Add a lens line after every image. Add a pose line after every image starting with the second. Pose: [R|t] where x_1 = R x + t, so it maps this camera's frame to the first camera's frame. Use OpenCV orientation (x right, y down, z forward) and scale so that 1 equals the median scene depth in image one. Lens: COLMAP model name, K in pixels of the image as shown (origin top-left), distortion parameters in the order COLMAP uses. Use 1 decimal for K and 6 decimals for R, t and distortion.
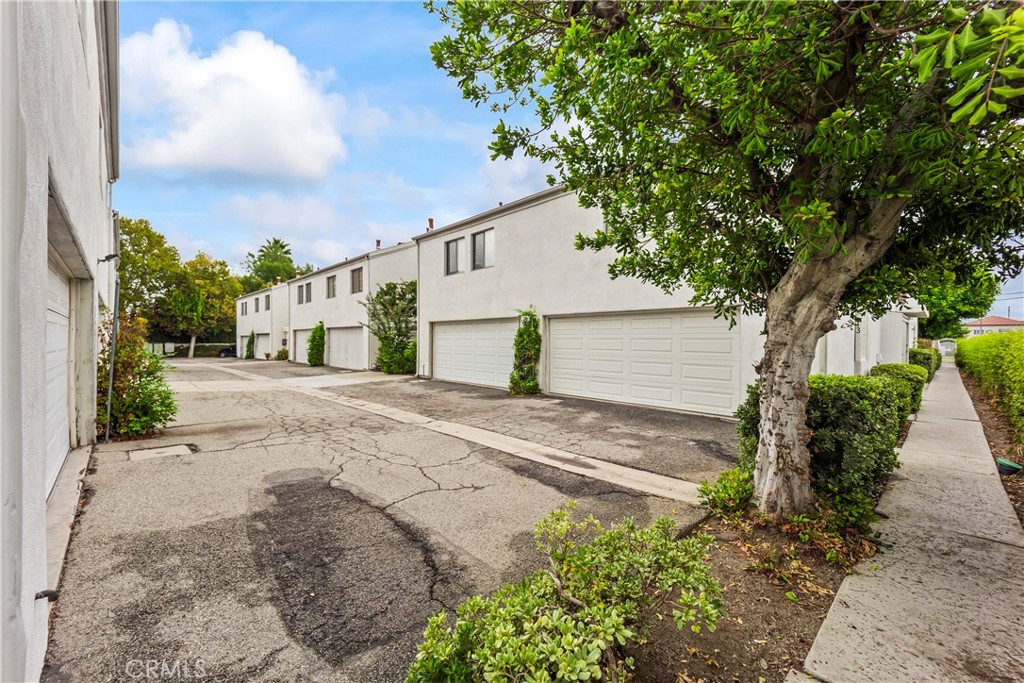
lens RADIAL K [[411.2, 0, 510.1], [0, 411.2, 340.8], [0, 0, 1]] dist [0.010153, -0.000389]
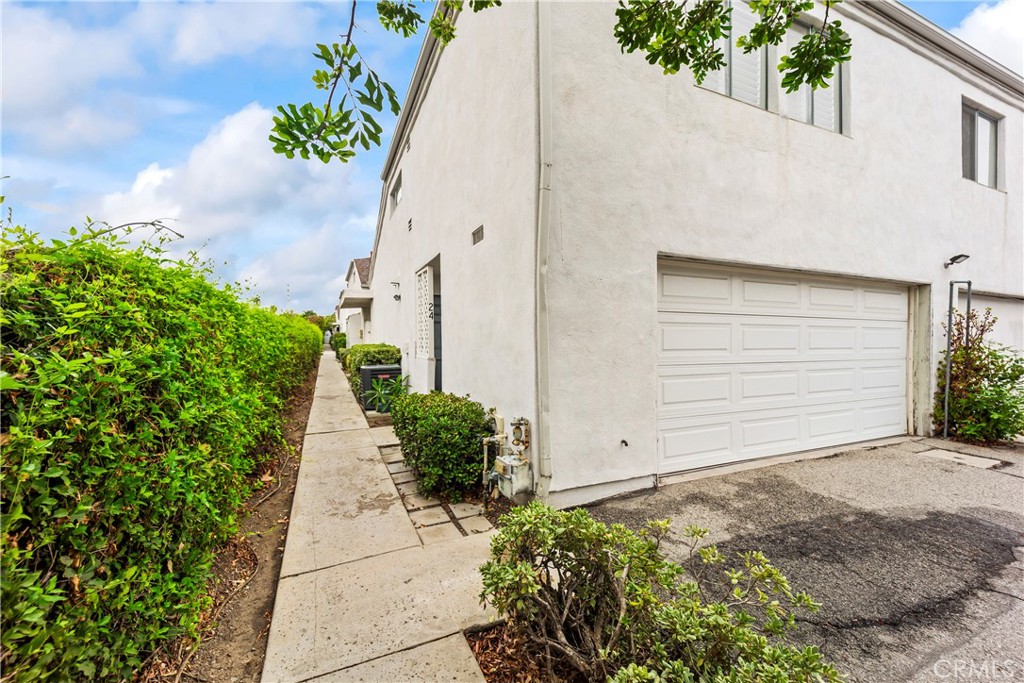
lens RADIAL K [[411.2, 0, 508.0], [0, 411.2, 347.3], [0, 0, 1]] dist [0.010153, -0.000389]
pose [[-0.331157, 0.008905, -0.943534, 0.583102], [-0.005006, 0.999925, 0.011195, 0.014828], [0.943563, 0.008431, -0.331087, 0.493335]]
